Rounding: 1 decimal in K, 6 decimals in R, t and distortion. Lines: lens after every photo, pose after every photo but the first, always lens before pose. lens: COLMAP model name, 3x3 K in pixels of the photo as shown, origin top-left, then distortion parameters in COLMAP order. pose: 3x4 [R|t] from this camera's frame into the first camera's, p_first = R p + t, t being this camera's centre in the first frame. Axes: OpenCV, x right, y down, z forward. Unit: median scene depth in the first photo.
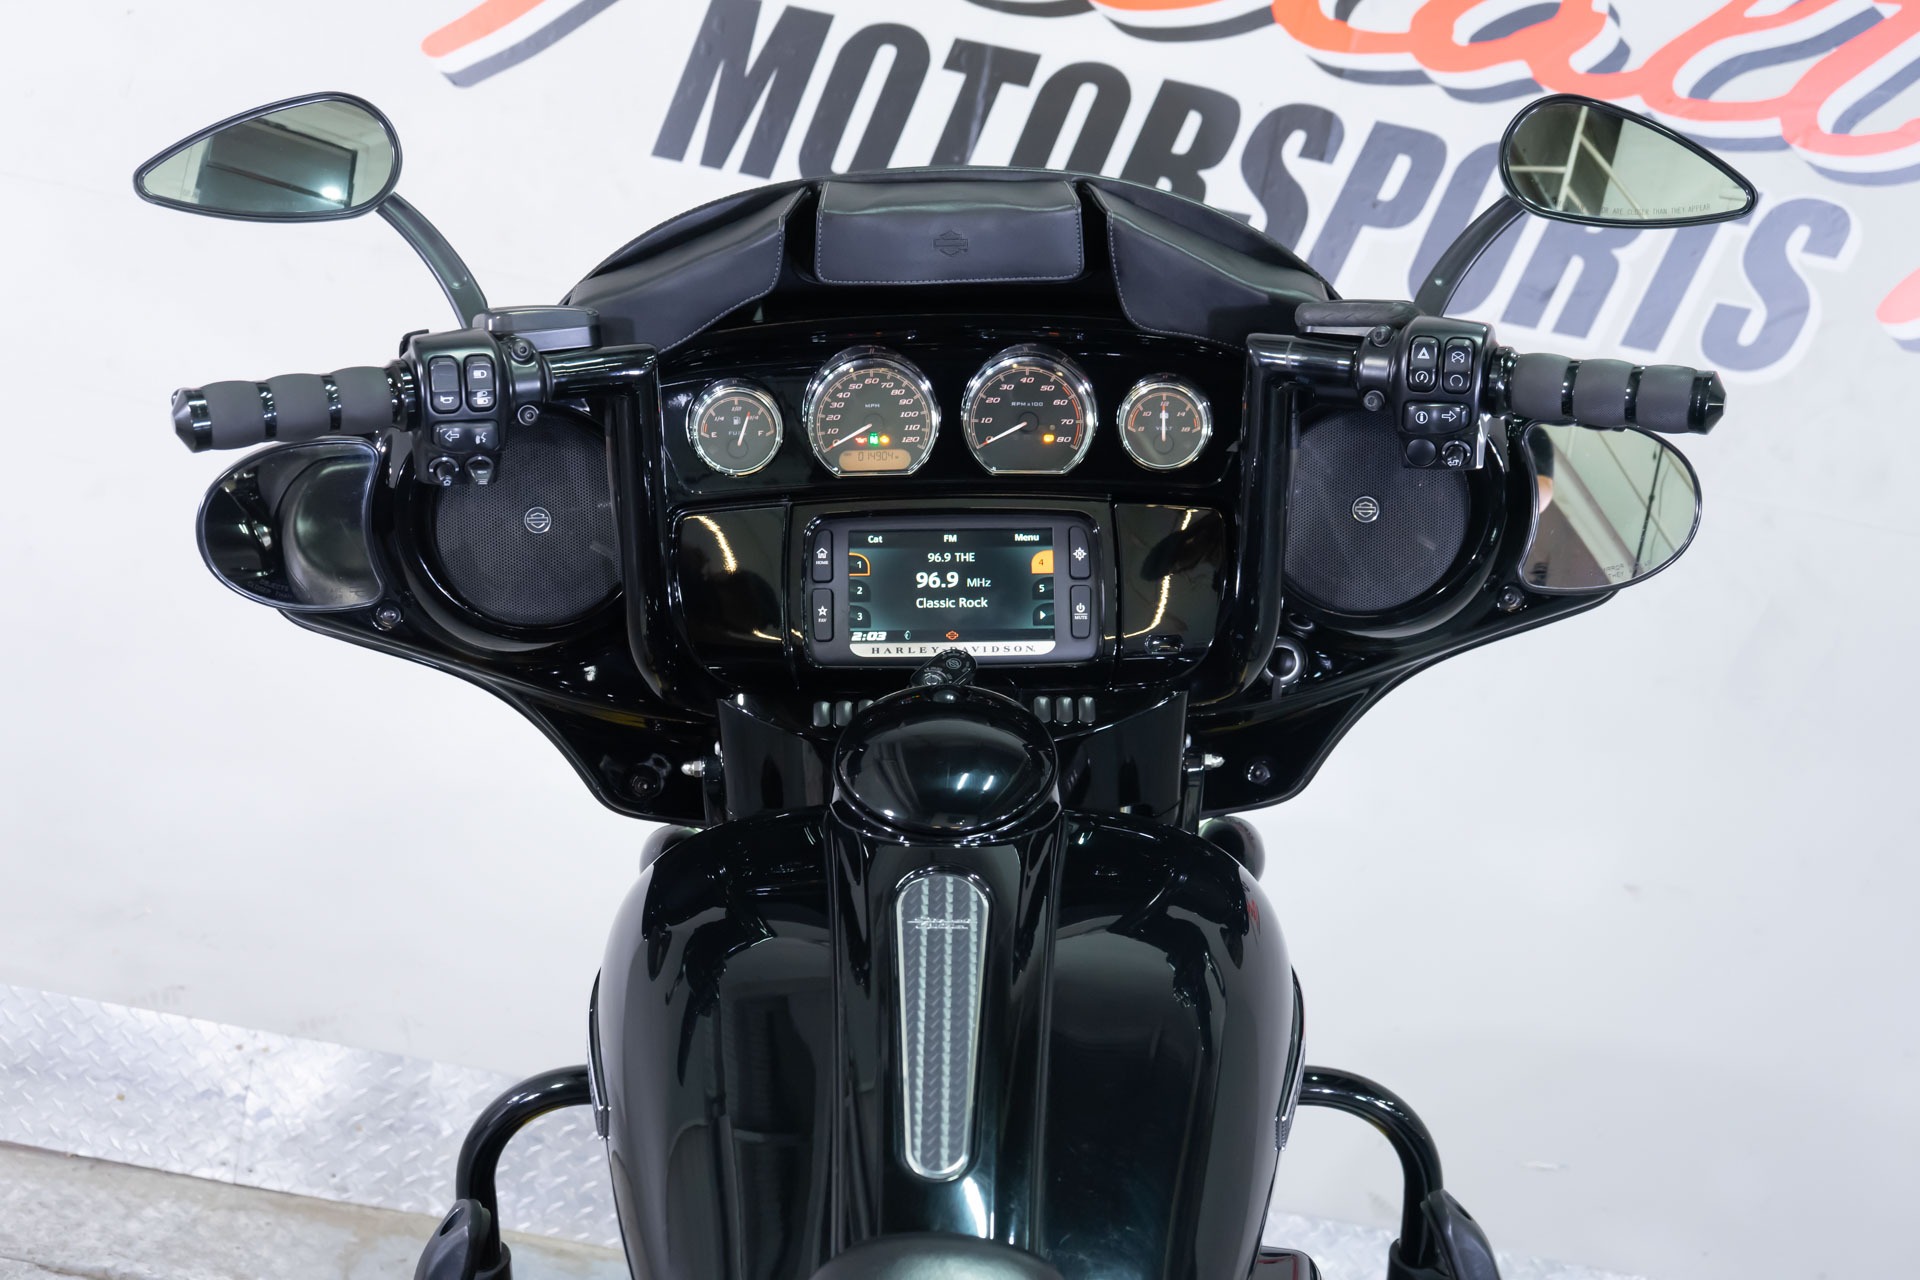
lens RADIAL K [[2349.7, 0, 949.1], [0, 2349.7, 651.6], [0, 0, 1]] dist [0.029912, 0.000000]
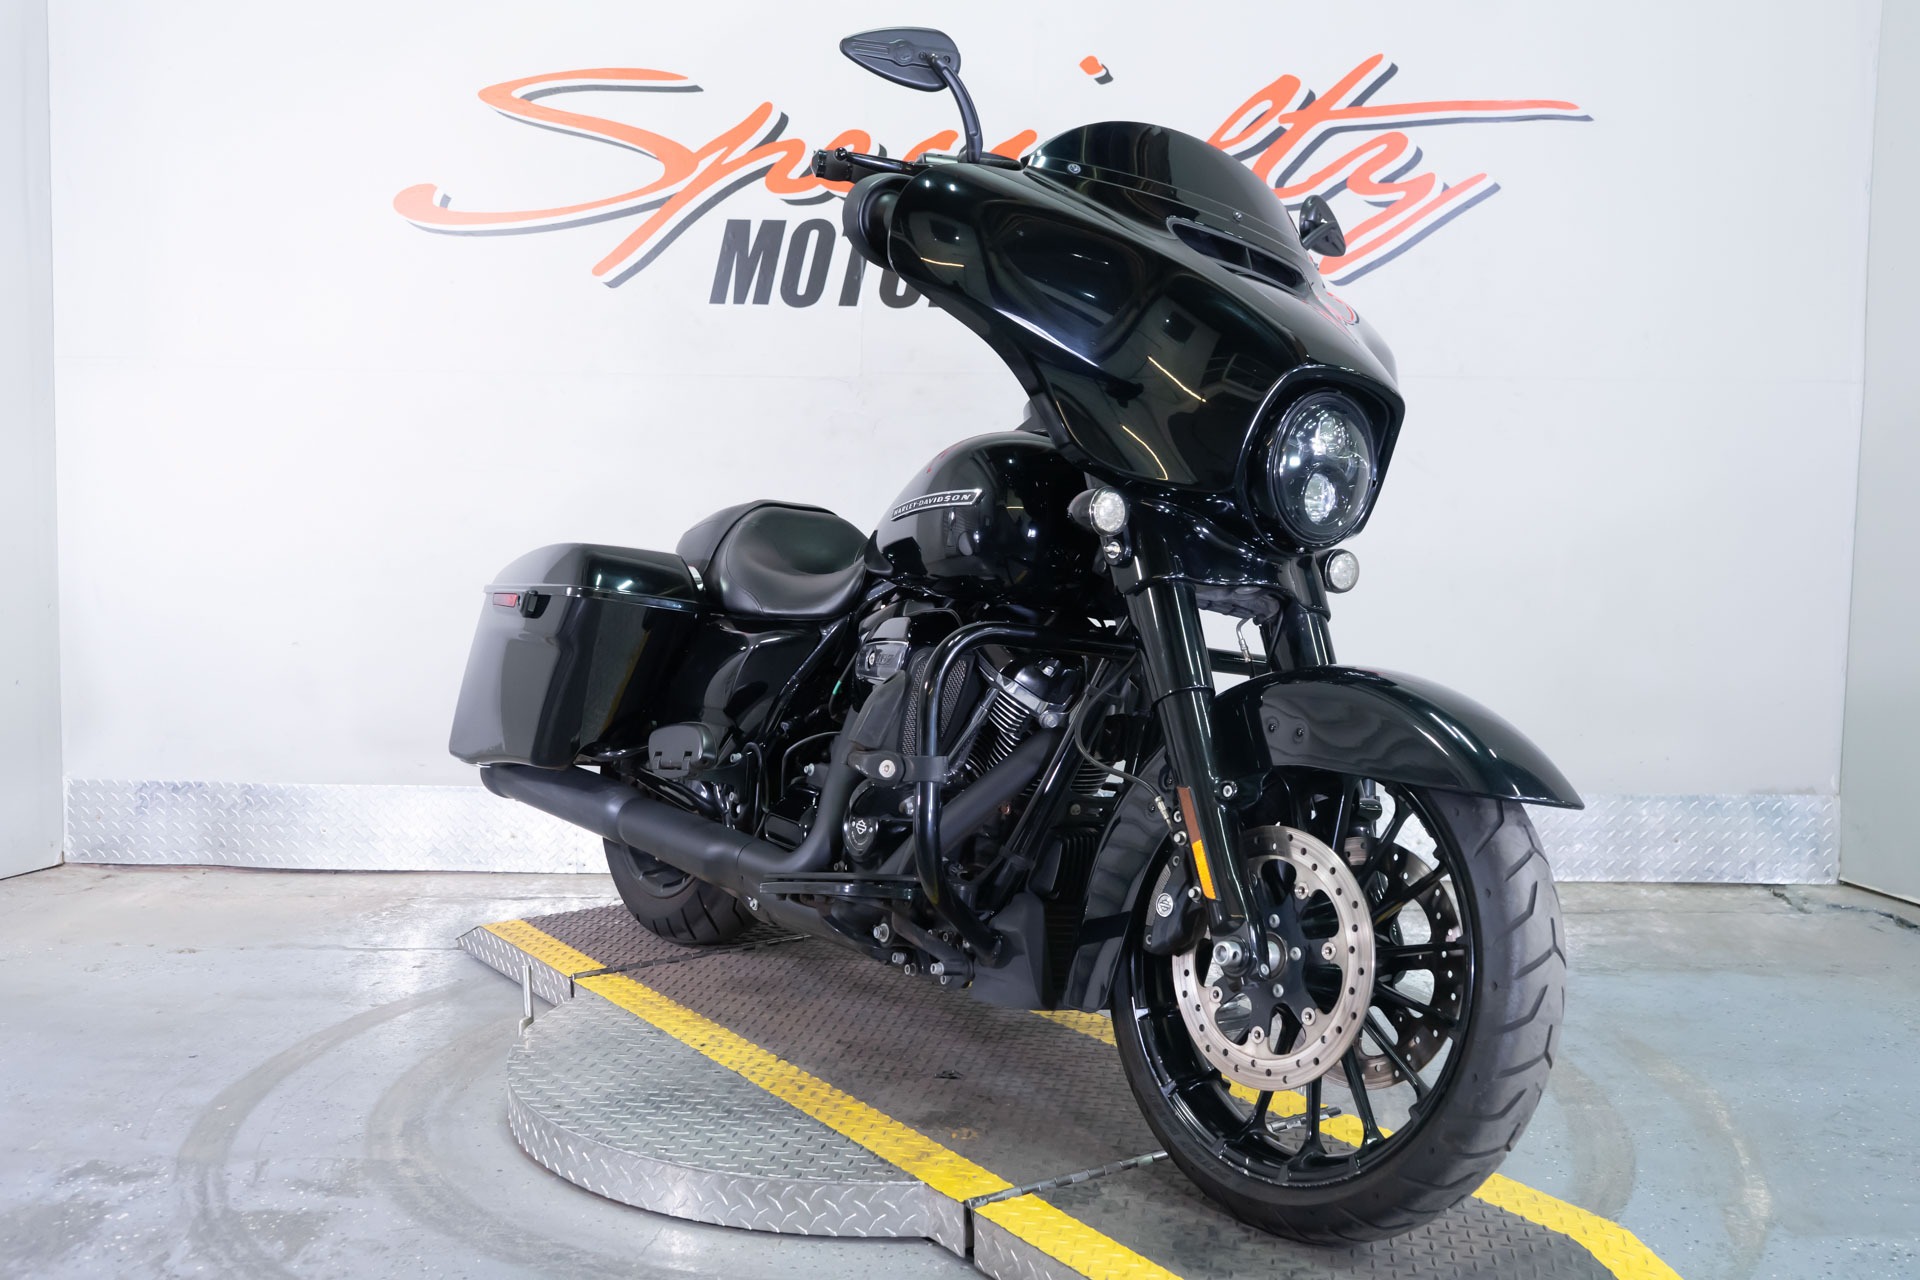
lens RADIAL K [[1932.6, 0, 959.3], [0, 1932.6, 632.7], [0, 0, 1]] dist [0.003677, 0.000000]
pose [[0.984630, -0.171304, -0.034053, 0.154384], [0.165359, 0.977091, -0.133977, 0.535648], [0.056224, 0.126287, 0.990399, -0.993867]]
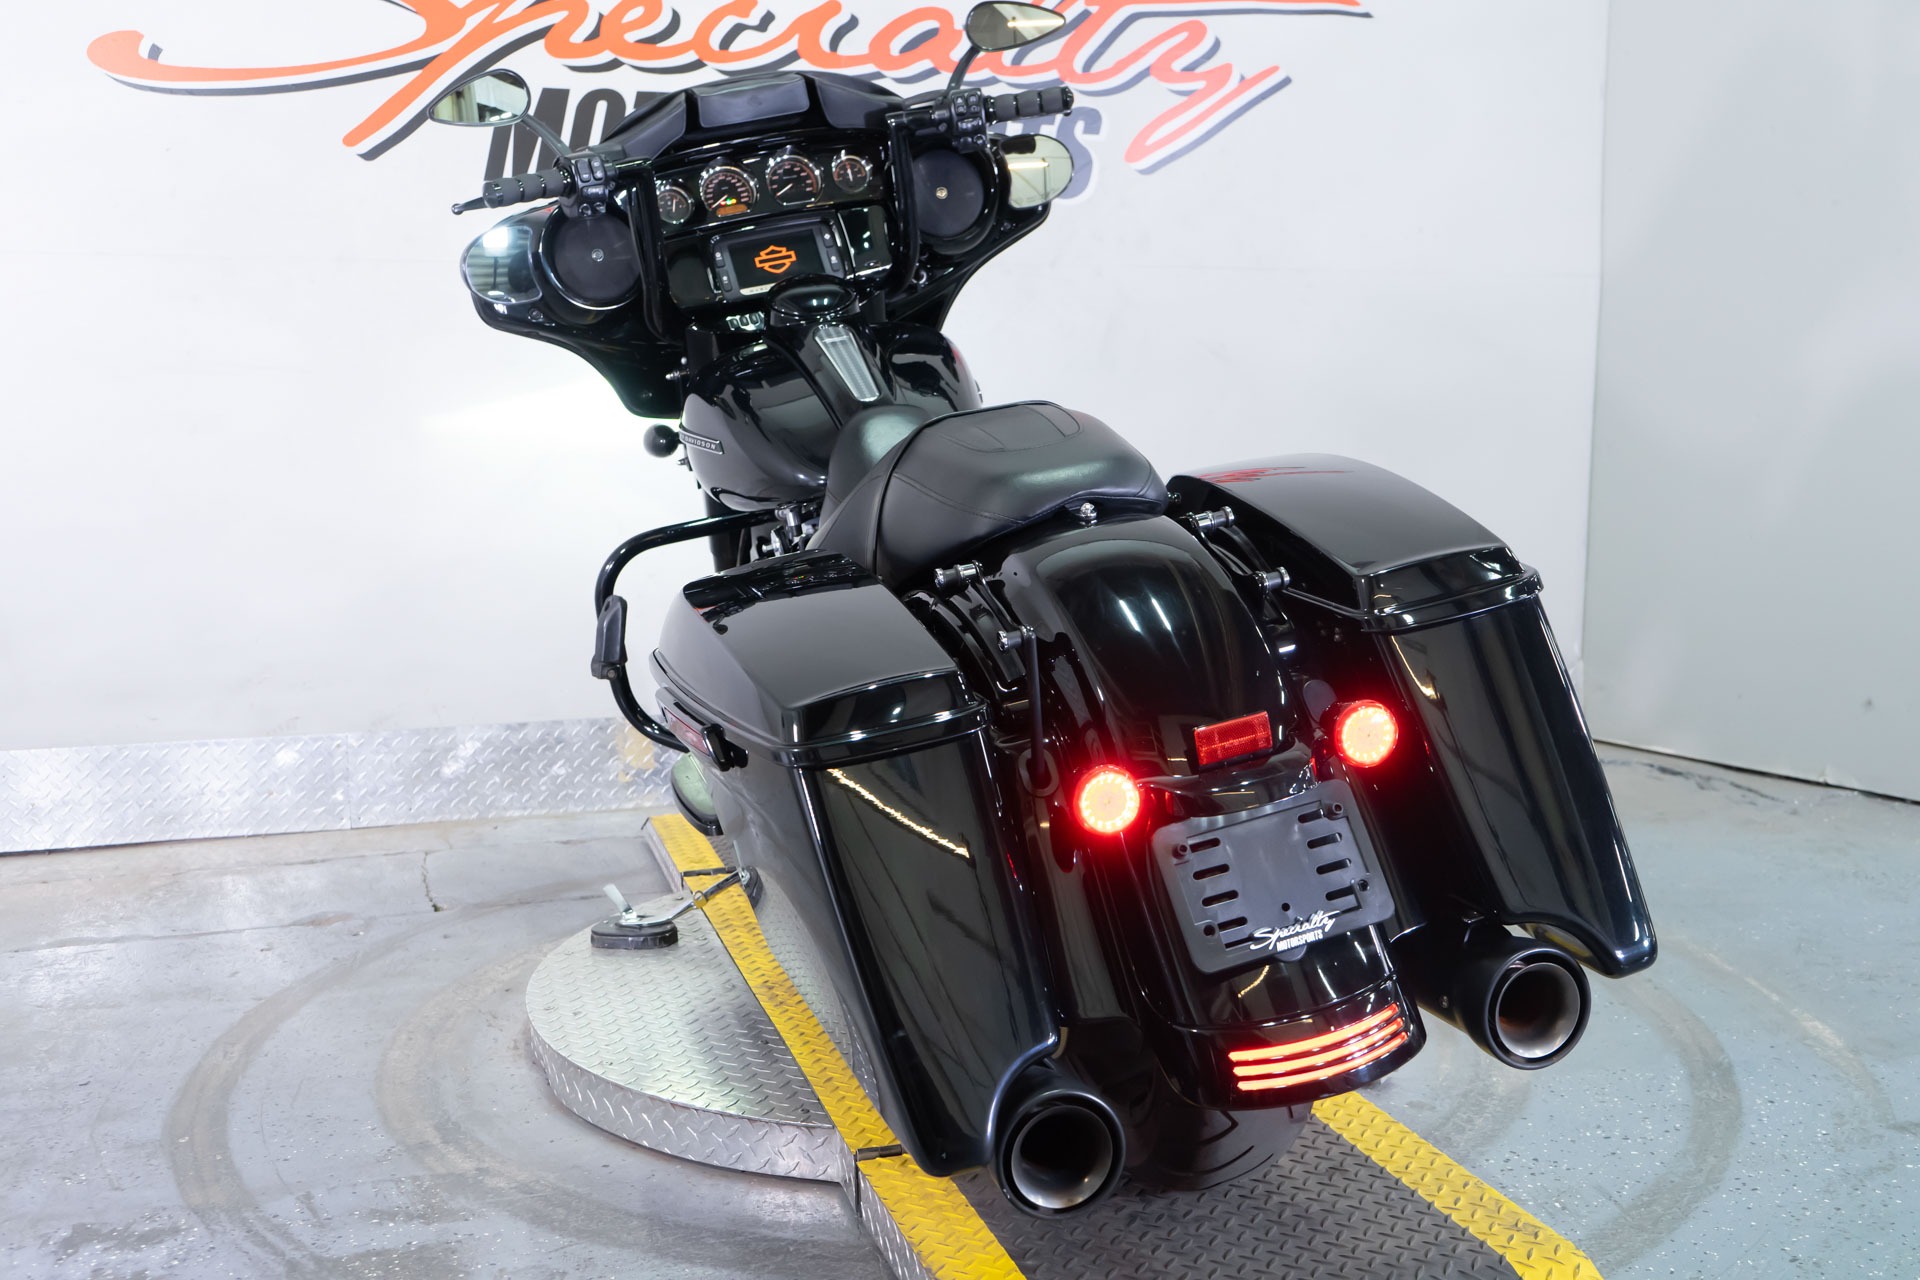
lens RADIAL K [[1932.6, 0, 986.3], [0, 1932.6, 632.9], [0, 0, 1]] dist [0.003677, 0.000000]
pose [[0.938721, -0.221754, 0.263873, -0.381891], [0.235662, 0.971589, -0.021858, 0.411436], [-0.251529, 0.082703, 0.964310, -0.825789]]
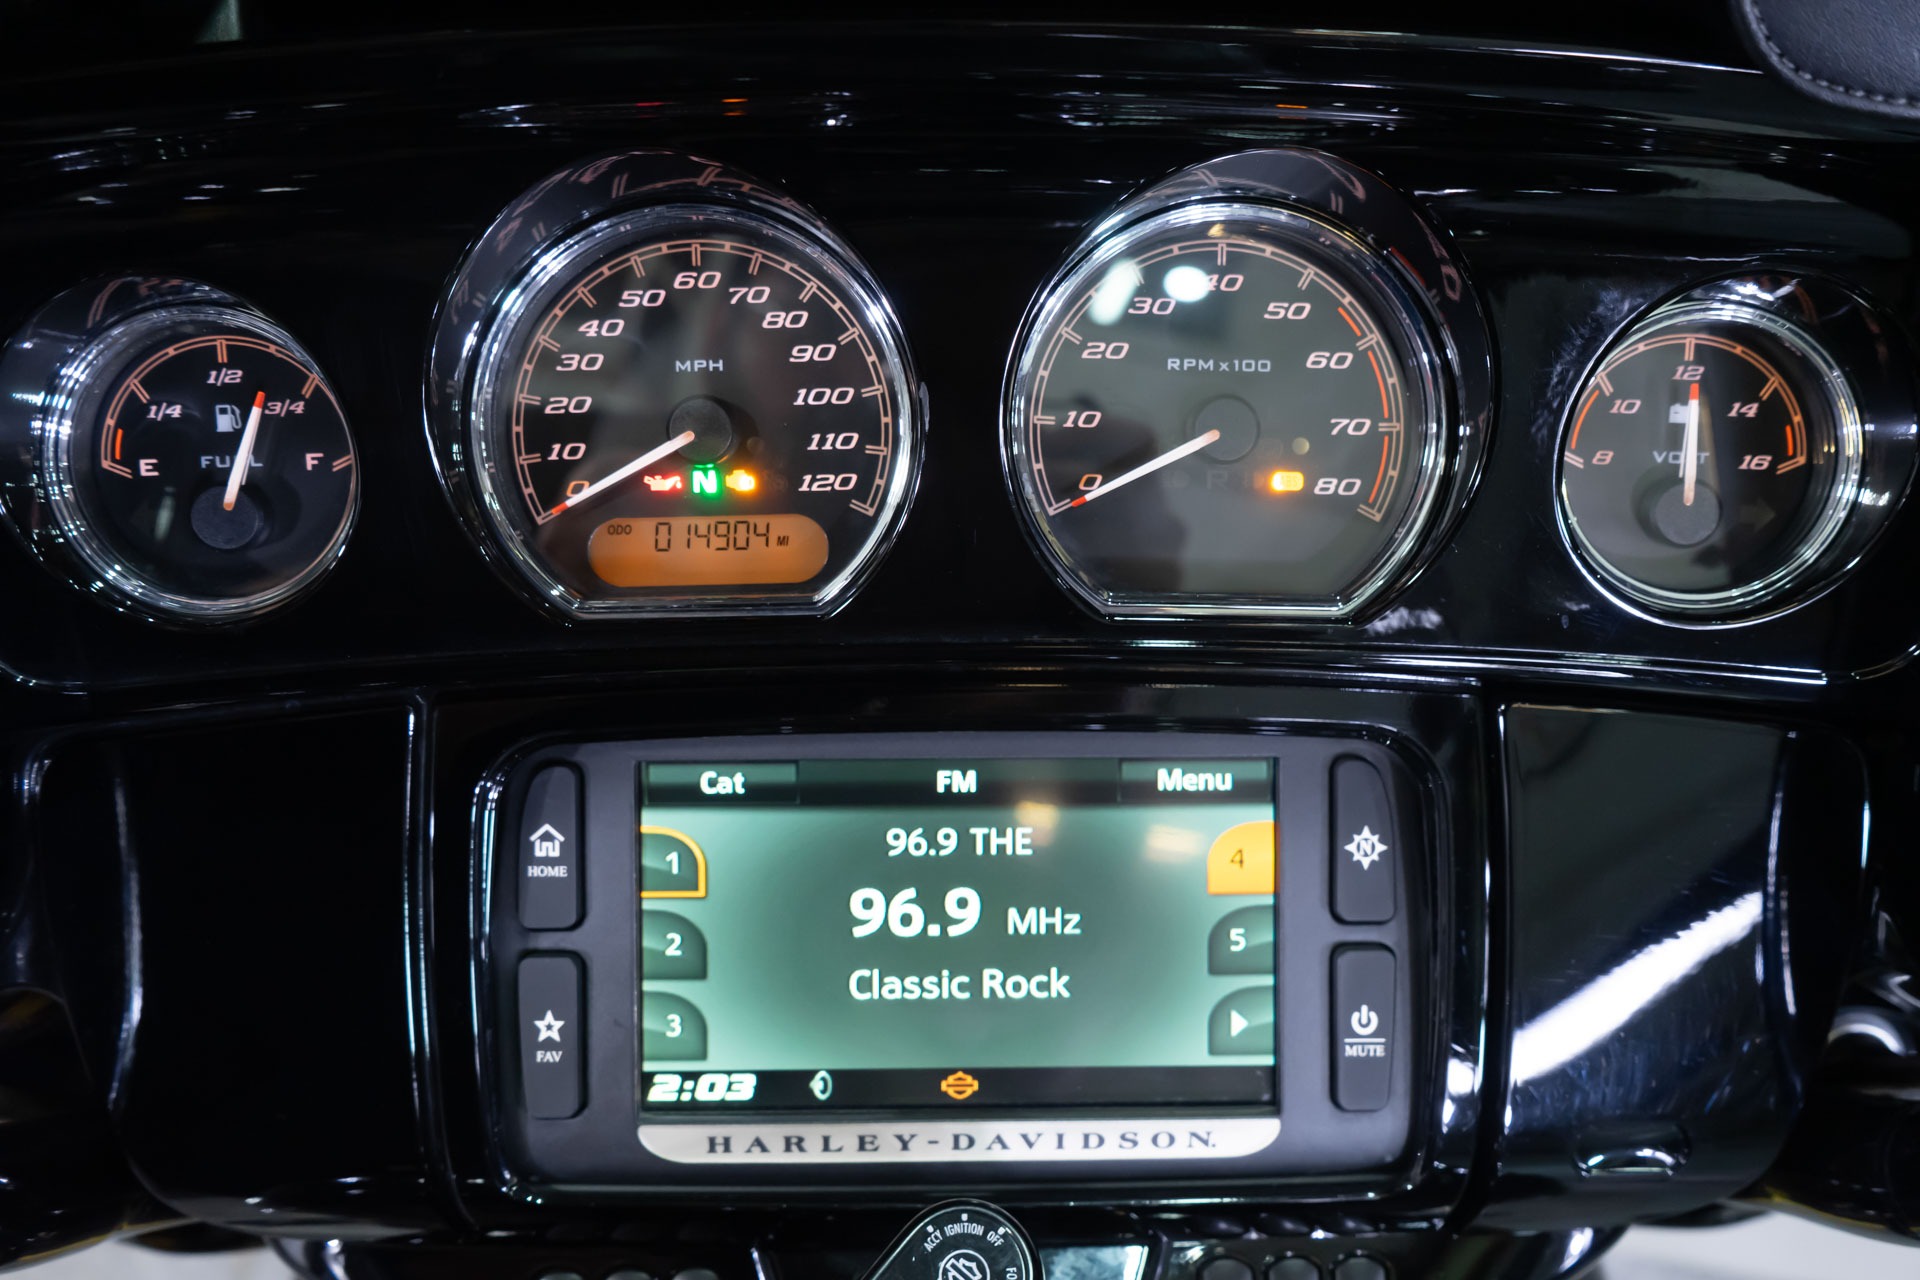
lens RADIAL K [[1469.5, 0, 956.0], [0, 1469.5, 626.1], [0, 0, 1]] dist [0.002560, 0.003358]
pose [[0.999936, 0.010613, 0.004039, -0.000654], [-0.011131, 0.986465, 0.163594, -0.102395], [-0.002248, -0.163629, 0.986519, 0.807264]]
